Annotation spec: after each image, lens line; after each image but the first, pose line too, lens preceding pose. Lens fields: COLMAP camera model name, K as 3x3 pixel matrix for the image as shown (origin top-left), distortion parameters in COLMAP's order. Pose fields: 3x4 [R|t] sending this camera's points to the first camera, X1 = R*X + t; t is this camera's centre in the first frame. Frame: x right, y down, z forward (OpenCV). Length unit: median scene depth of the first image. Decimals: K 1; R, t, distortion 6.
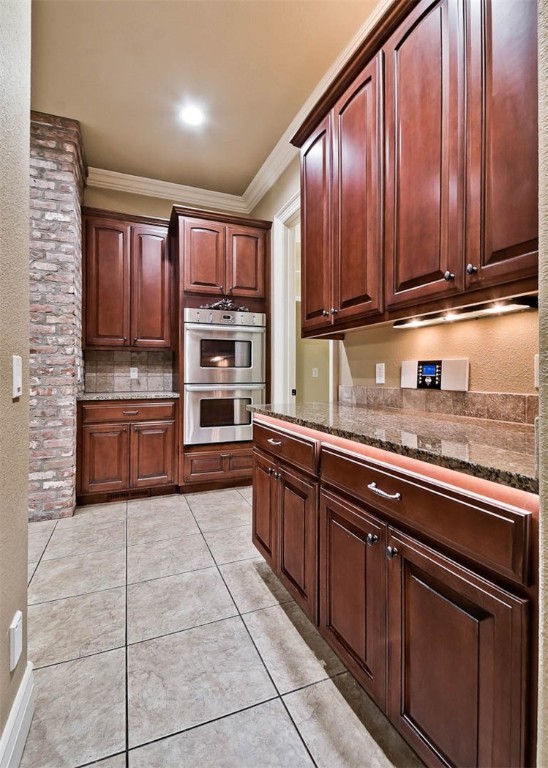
lens RADIAL K [[374.3, 0, 284.8], [0, 374.3, 369.4], [0, 0, 1]] dist [-0.005410, -0.001150]
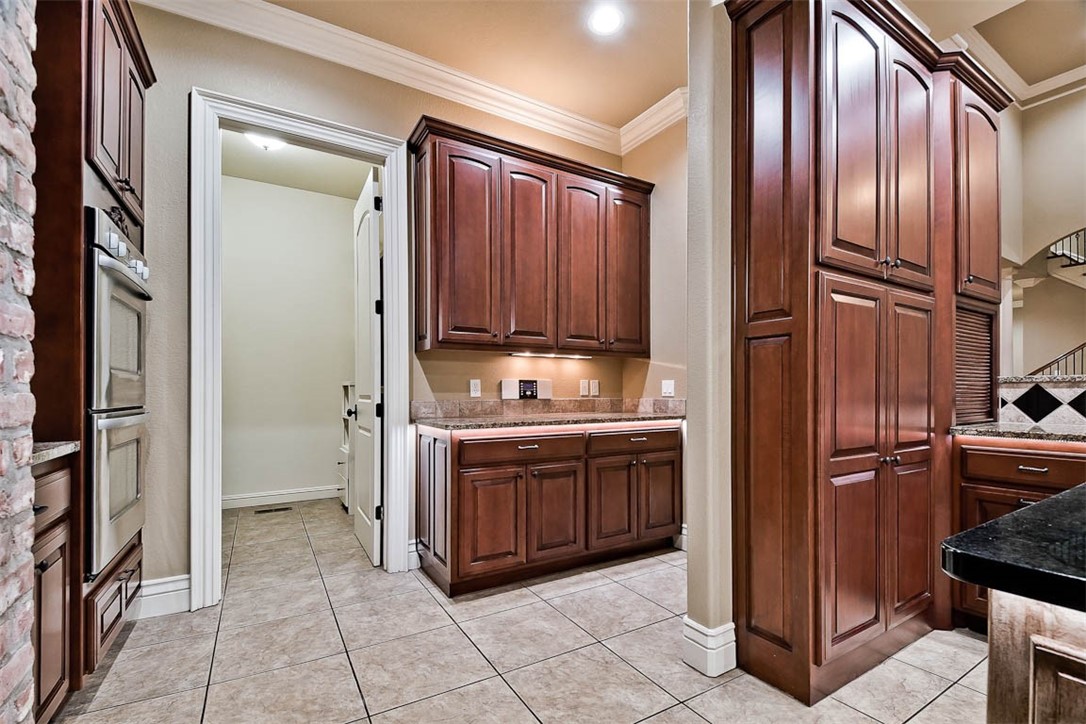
lens RADIAL K [[480.5, 0, 564.0], [0, 480.5, 392.8], [0, 0, 1]] dist [0.001240, 0.000075]
pose [[-0.152246, 0.000773, 0.988342, -1.559056], [-0.006332, 0.999978, -0.001757, 0.031100], [-0.988322, -0.006526, -0.152238, 1.160022]]
